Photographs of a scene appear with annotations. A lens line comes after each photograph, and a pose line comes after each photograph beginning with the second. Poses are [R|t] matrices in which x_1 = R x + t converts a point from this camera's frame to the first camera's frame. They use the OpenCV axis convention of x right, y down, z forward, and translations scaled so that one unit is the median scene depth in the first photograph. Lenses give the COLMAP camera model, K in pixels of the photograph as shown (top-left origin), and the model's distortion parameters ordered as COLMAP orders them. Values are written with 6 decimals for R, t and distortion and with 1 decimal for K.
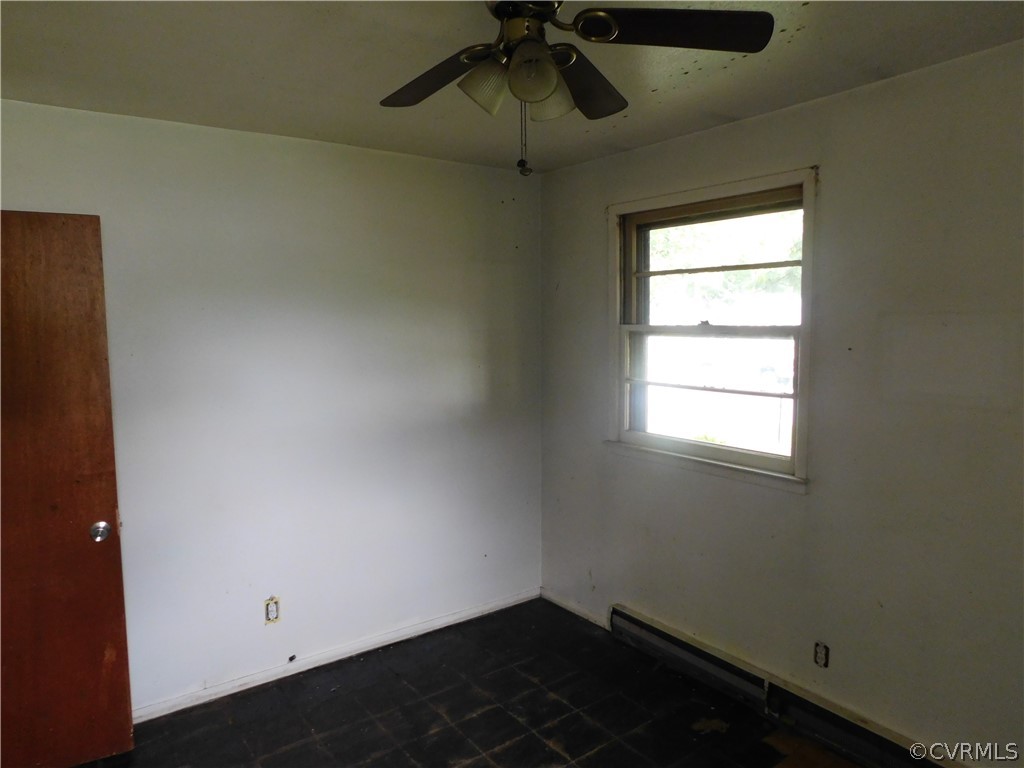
lens RADIAL K [[681.0, 0, 500.5], [0, 681.0, 385.5], [0, 0, 1]] dist [-0.048476, 0.021279]
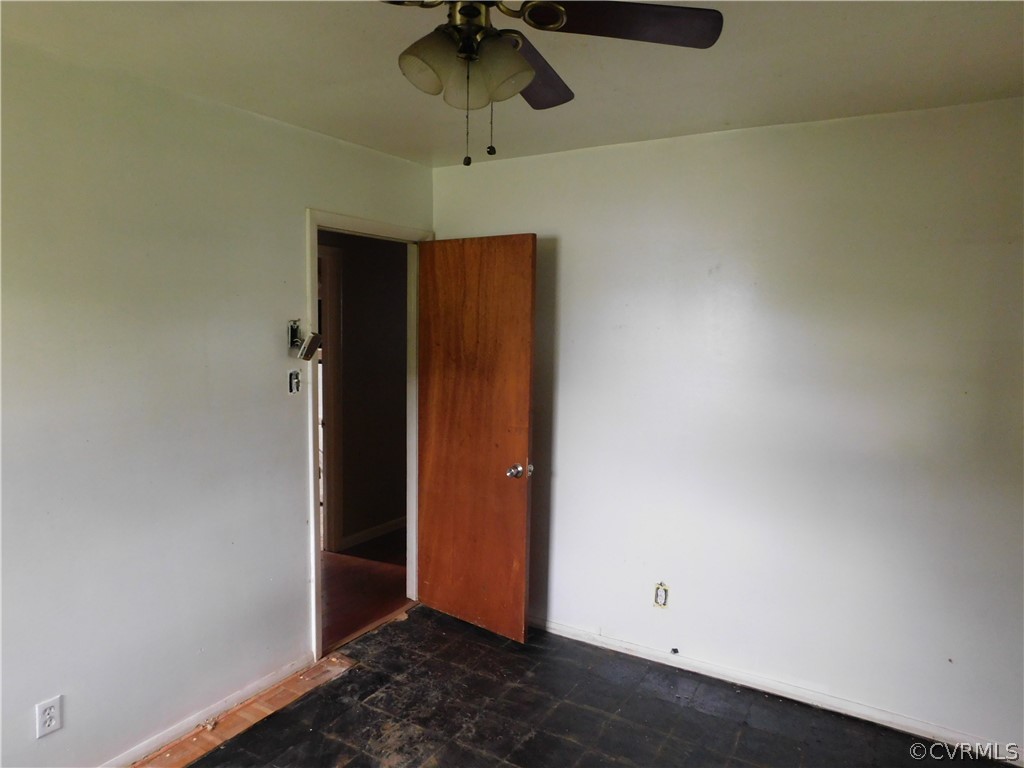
lens RADIAL K [[681.0, 0, 513.0], [0, 681.0, 384.1], [0, 0, 1]] dist [-0.048476, 0.021279]
pose [[0.392779, 0.116777, -0.912189, 0.613999], [-0.114269, 0.990415, 0.077589, -0.057938], [0.912506, 0.073760, 0.402358, 0.433547]]
